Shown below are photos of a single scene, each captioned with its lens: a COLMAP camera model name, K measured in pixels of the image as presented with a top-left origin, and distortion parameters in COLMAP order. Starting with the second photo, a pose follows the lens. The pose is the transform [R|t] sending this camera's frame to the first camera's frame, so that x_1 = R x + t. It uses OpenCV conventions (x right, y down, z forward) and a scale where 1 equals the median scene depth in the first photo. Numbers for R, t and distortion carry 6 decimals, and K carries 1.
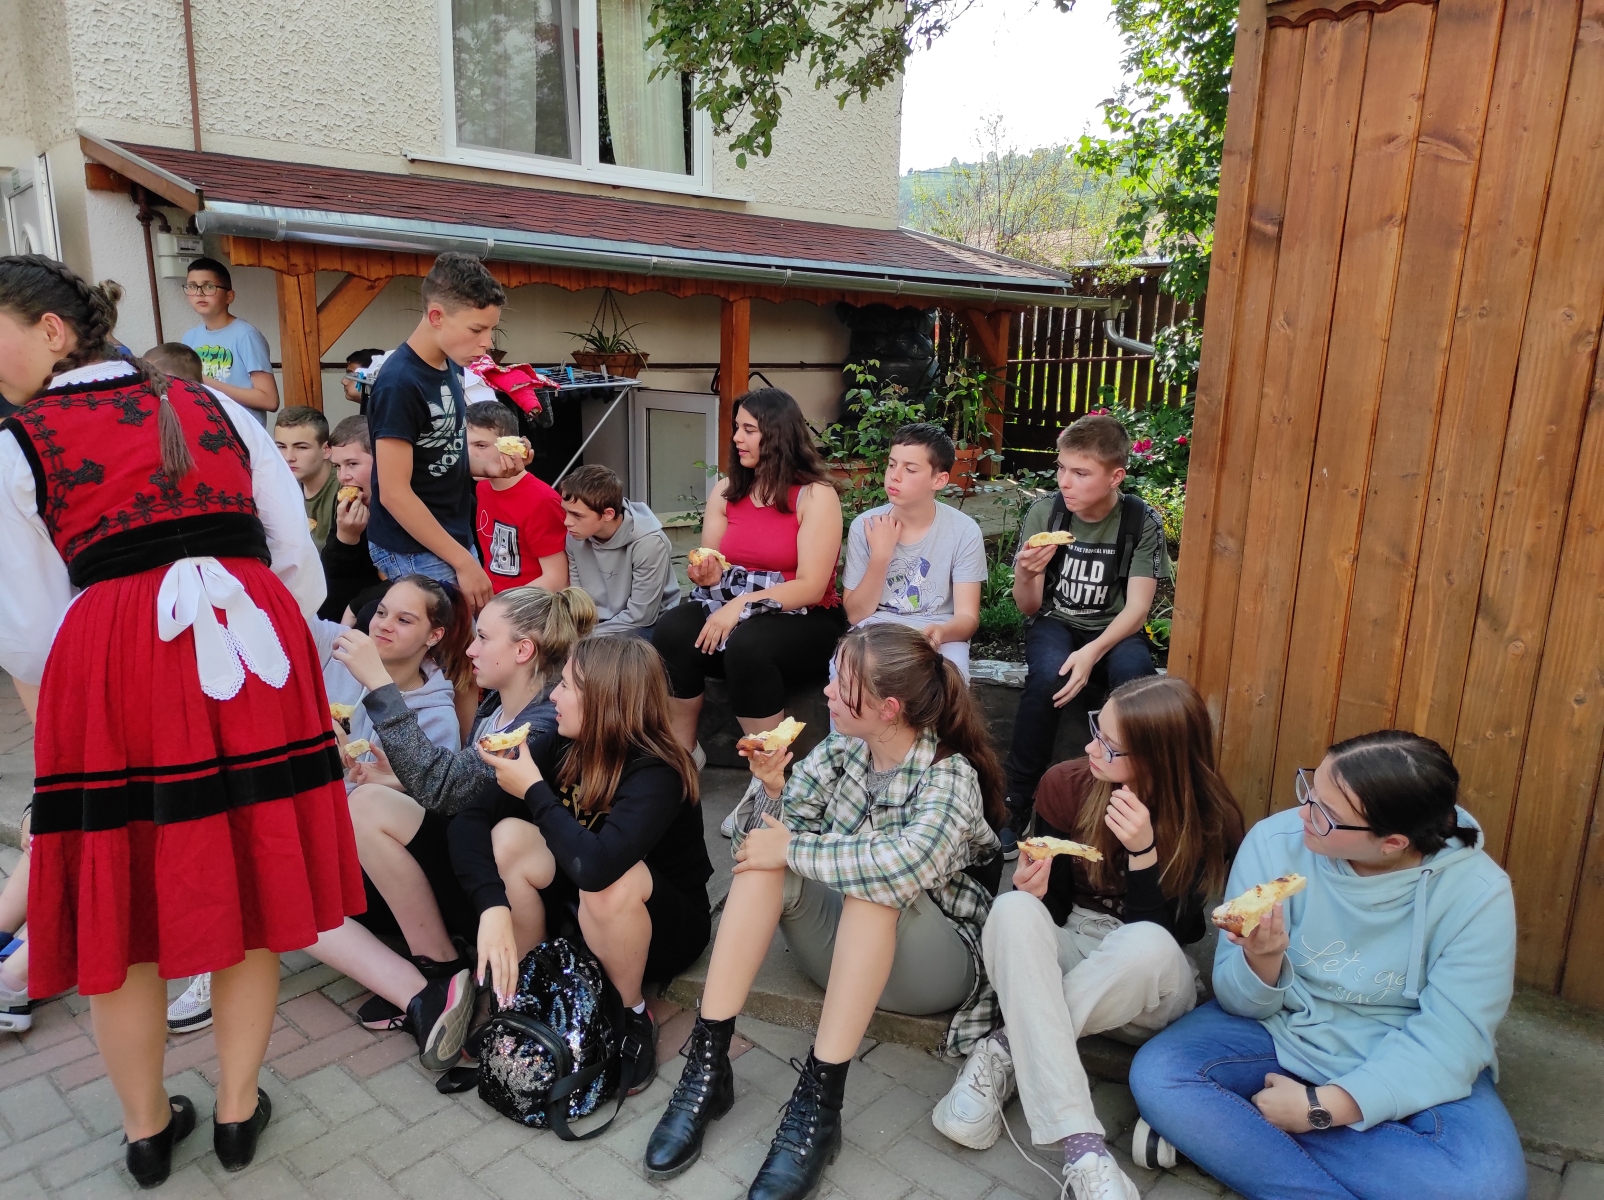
lens RADIAL K [[1145.2, 0, 798.5], [0, 1145.2, 631.2], [0, 0, 1]] dist [0.043718, -0.054239]
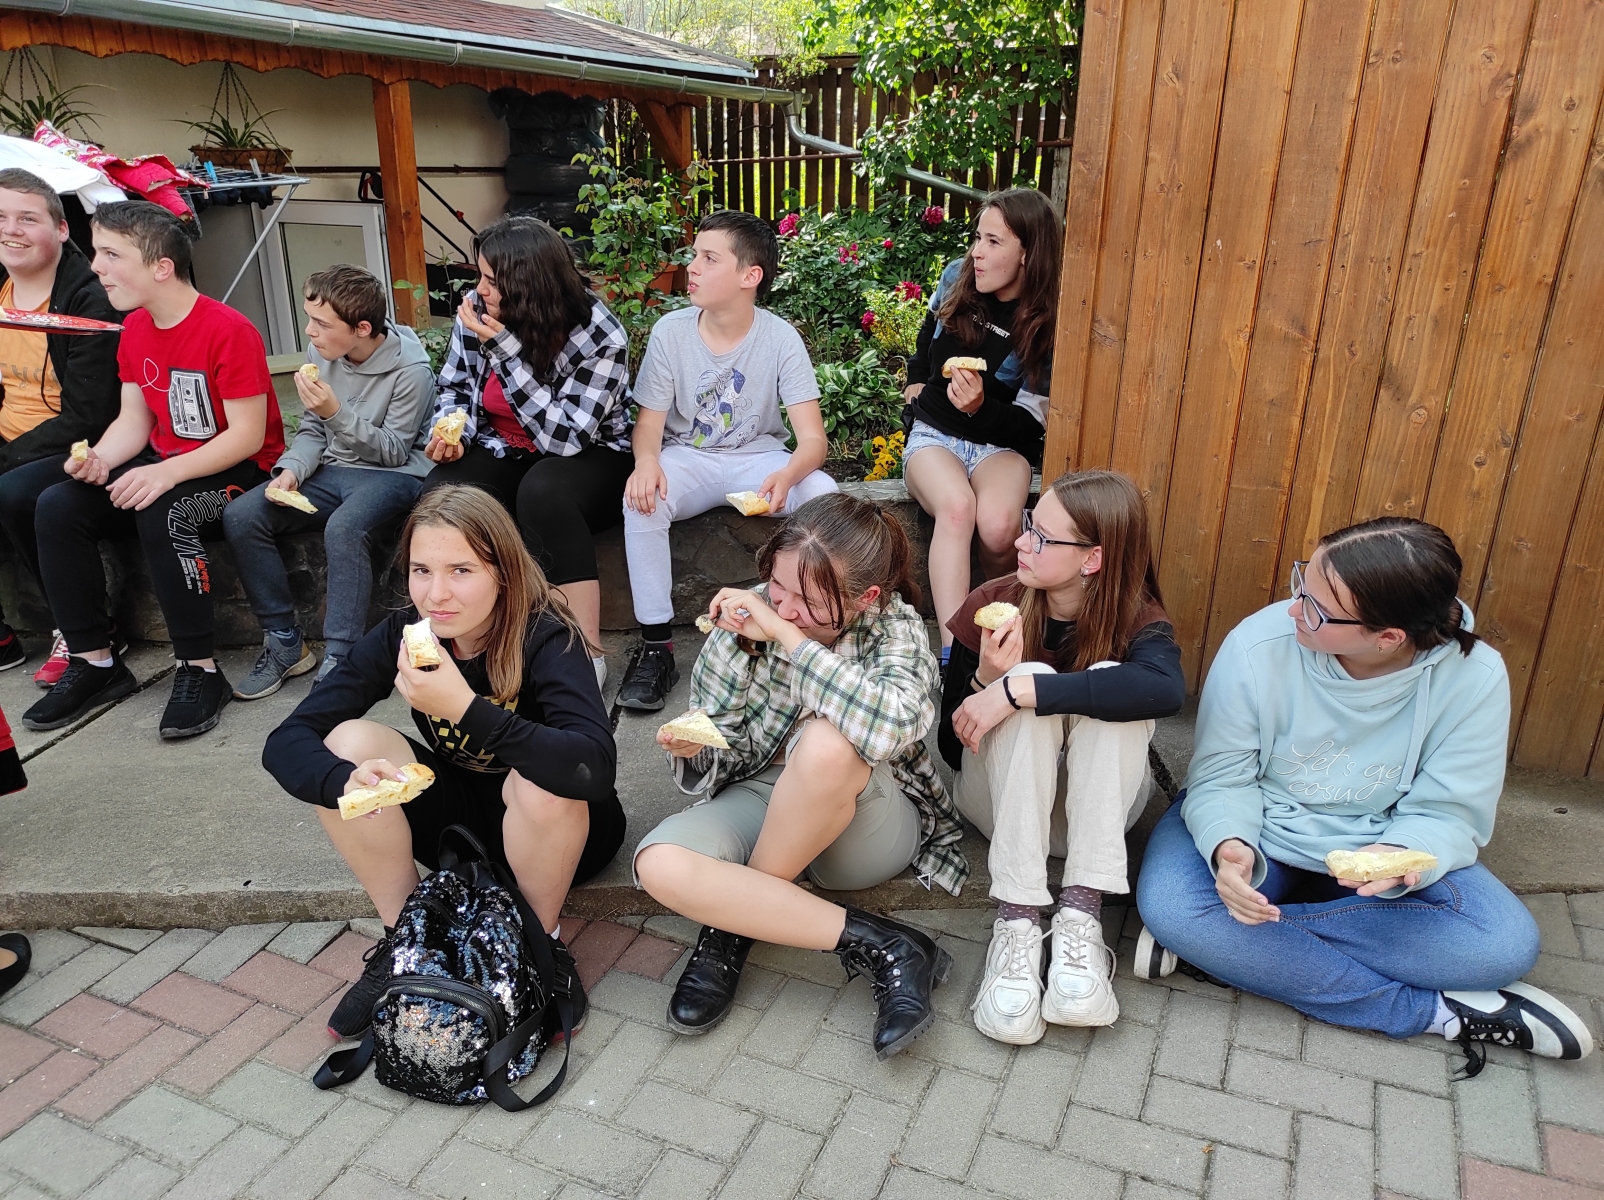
lens RADIAL K [[1155.4, 0, 803.9], [0, 1155.4, 621.6], [0, 0, 1]] dist [0.067259, -0.069011]
pose [[0.949816, -0.125286, 0.286623, -0.165967], [0.085760, 0.985476, 0.146569, -0.003855], [-0.300823, -0.114633, 0.946765, 0.159424]]
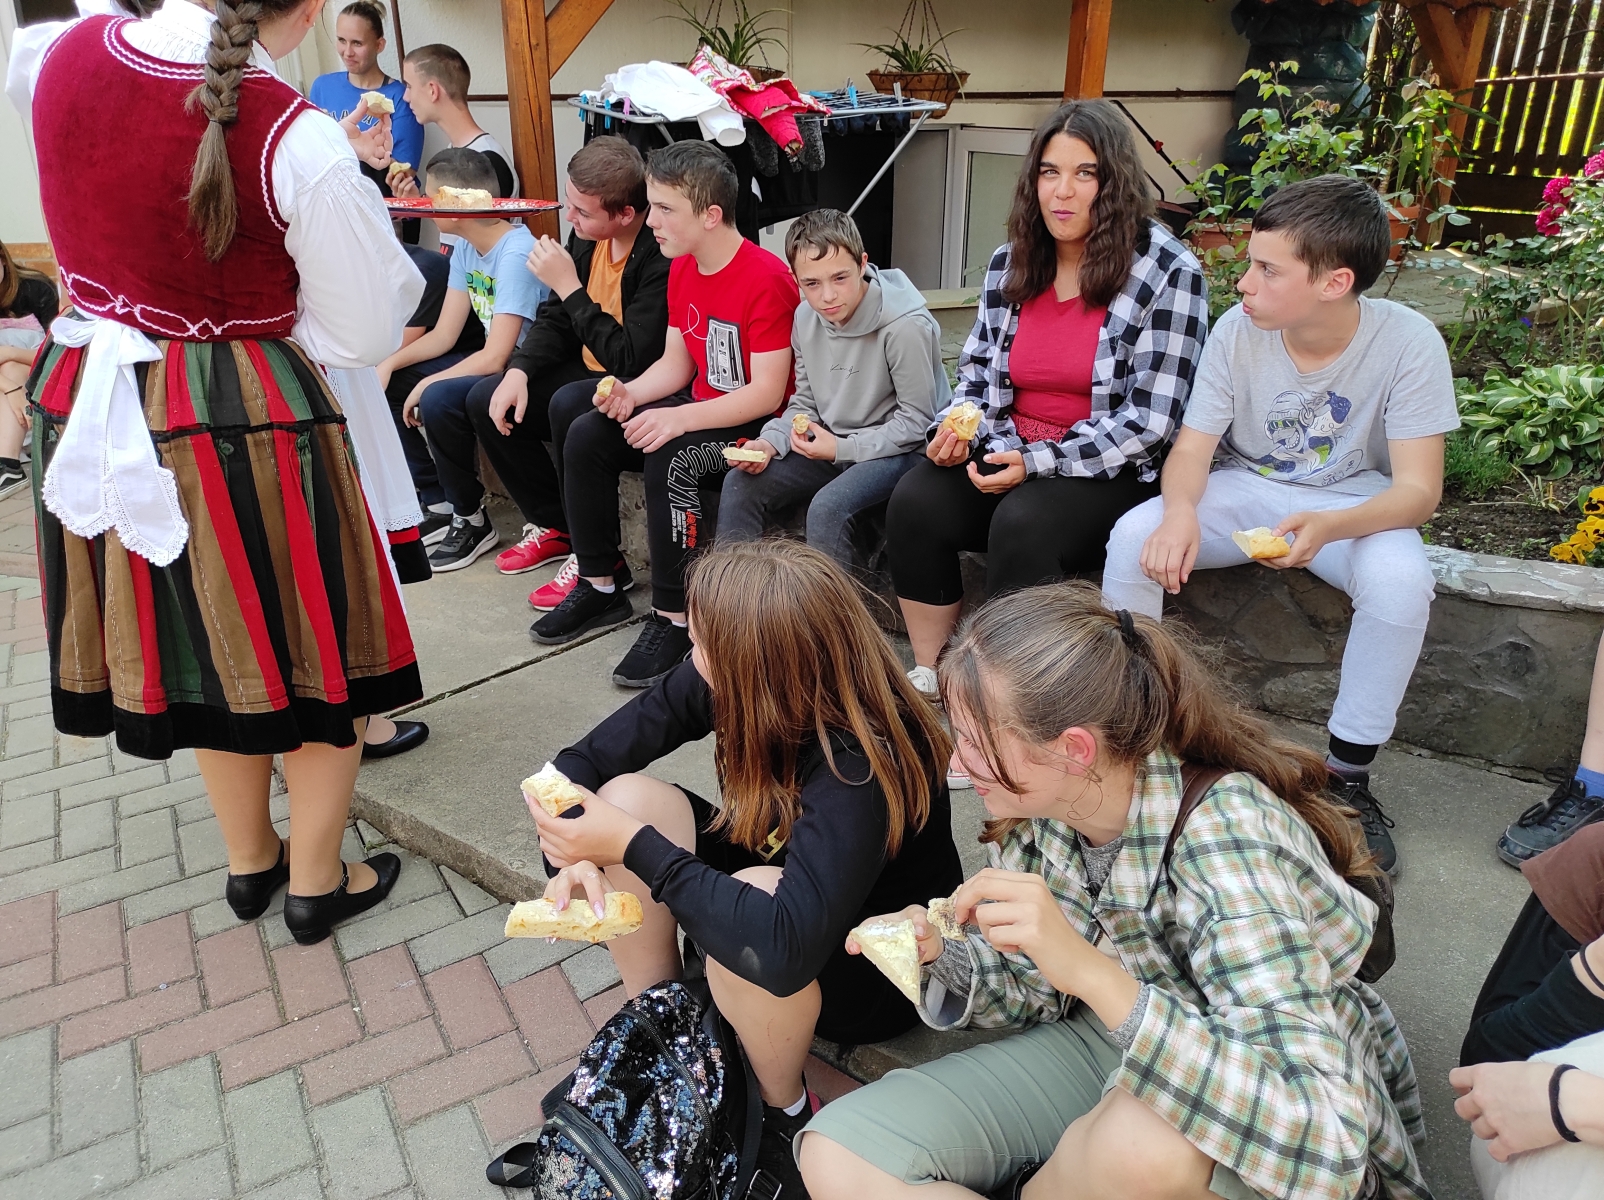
lens RADIAL K [[1203.2, 0, 786.9], [0, 1203.2, 604.3], [0, 0, 1]] dist [0.020754, -0.003688]
pose [[0.958739, 0.097344, -0.267103, 0.007718], [-0.053681, 0.984637, 0.166160, -0.050901], [0.279174, -0.144965, 0.949235, 0.381111]]
